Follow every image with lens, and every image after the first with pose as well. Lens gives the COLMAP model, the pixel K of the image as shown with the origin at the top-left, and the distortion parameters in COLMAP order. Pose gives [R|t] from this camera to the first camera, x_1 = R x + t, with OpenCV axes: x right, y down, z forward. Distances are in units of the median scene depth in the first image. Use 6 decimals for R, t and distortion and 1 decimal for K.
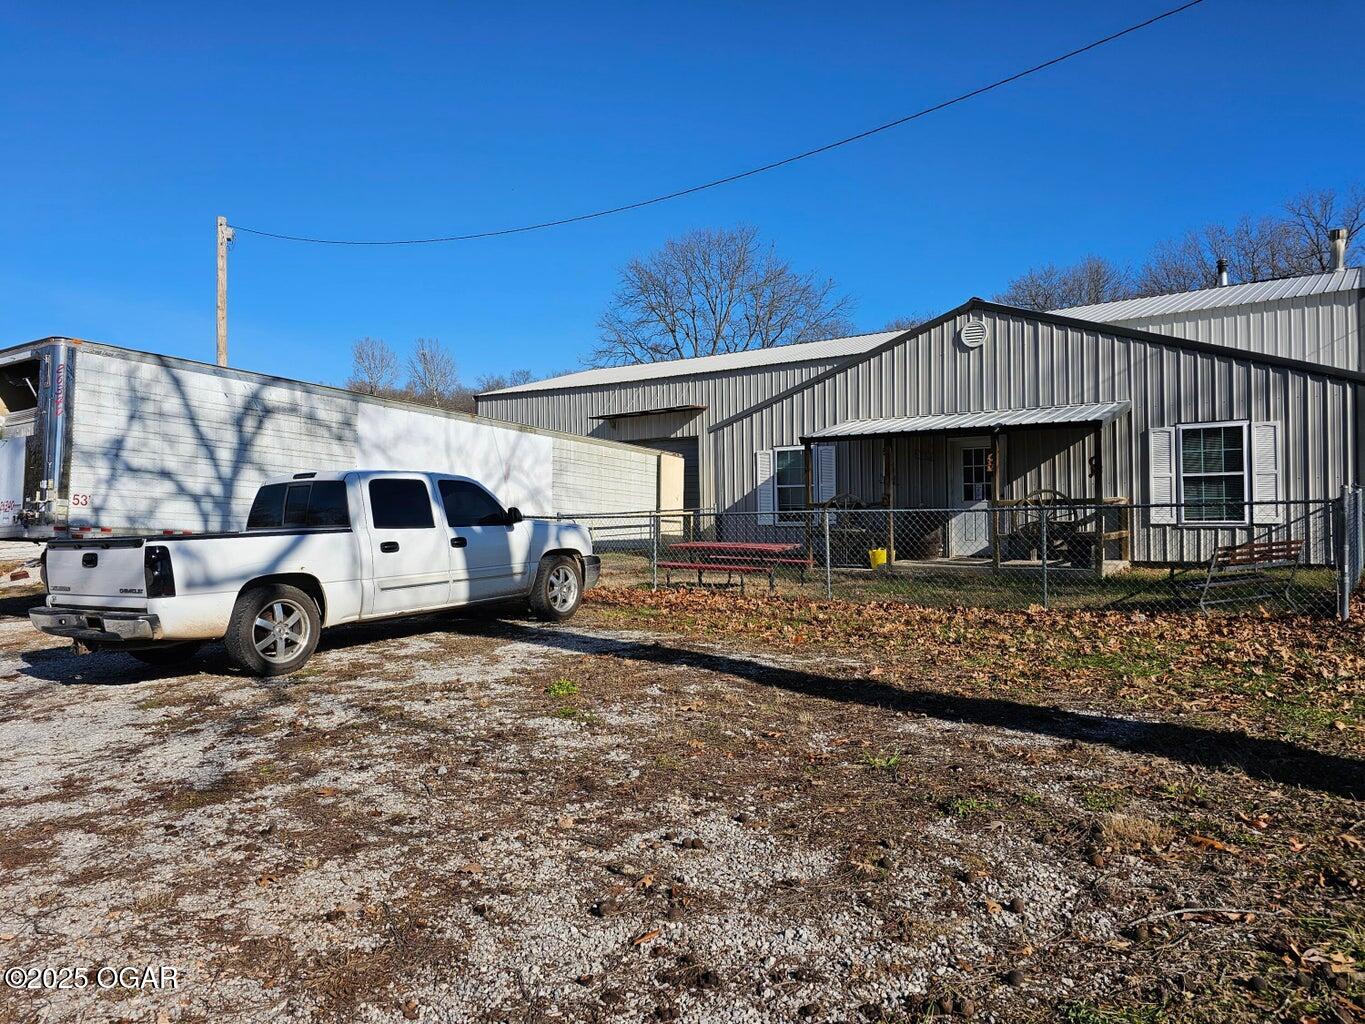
lens RADIAL K [[972.7, 0, 668.7], [0, 972.7, 524.0], [0, 0, 1]] dist [0.071045, -0.053079]
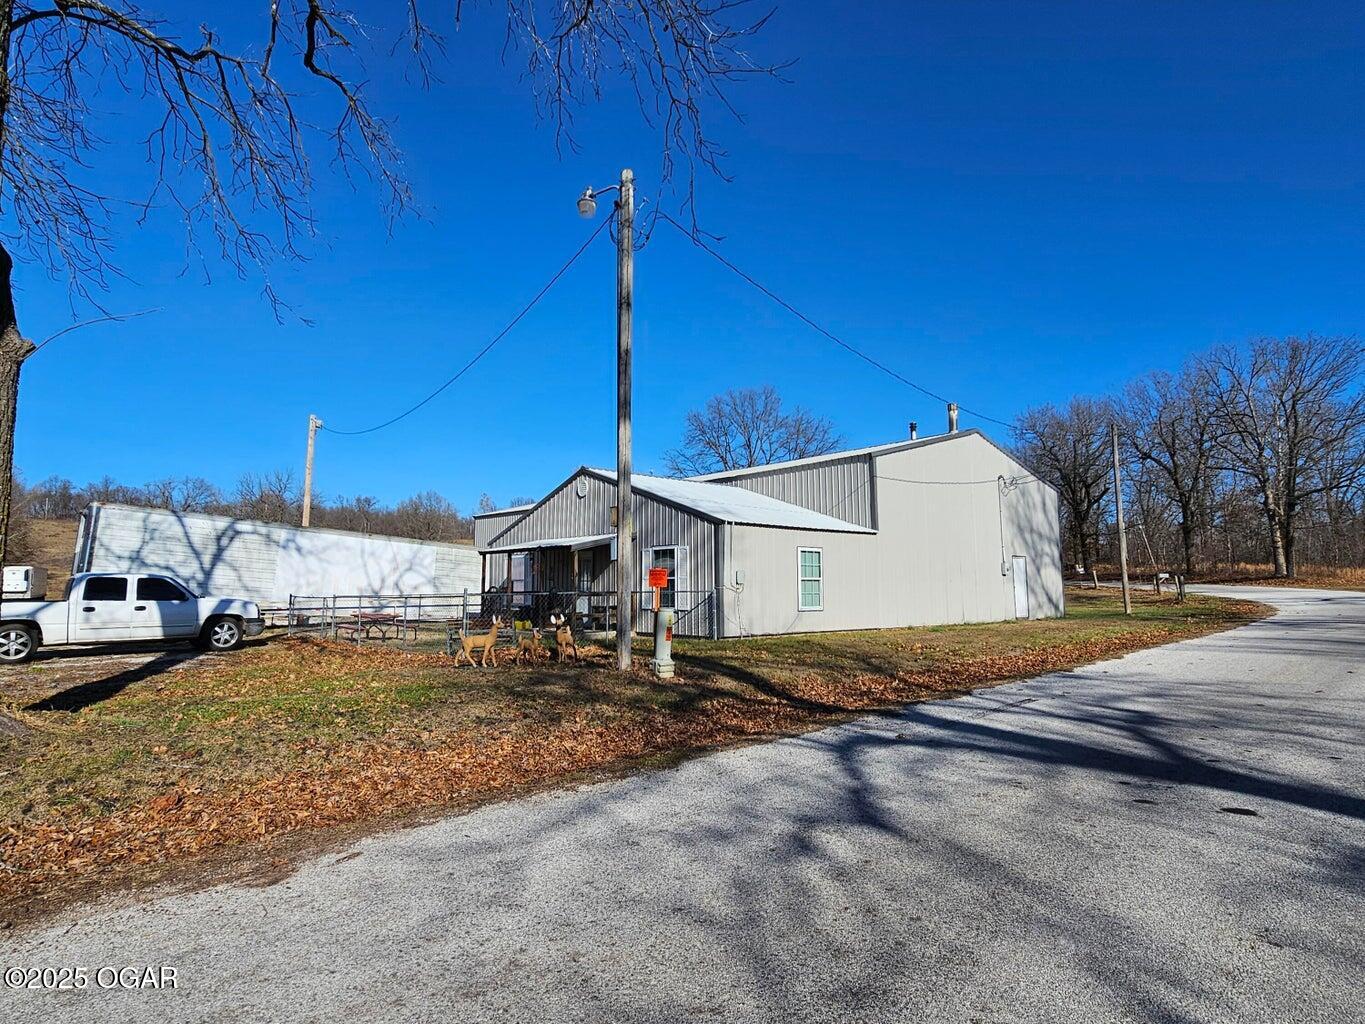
lens RADIAL K [[764.2, 0, 672.6], [0, 764.2, 521.6], [0, 0, 1]] dist [-0.004436, -0.000012]
pose [[0.975196, -0.003318, -0.221320, 0.717915], [-0.019377, 0.994769, -0.100293, -0.013245], [0.220495, 0.102094, 0.970030, -0.191904]]
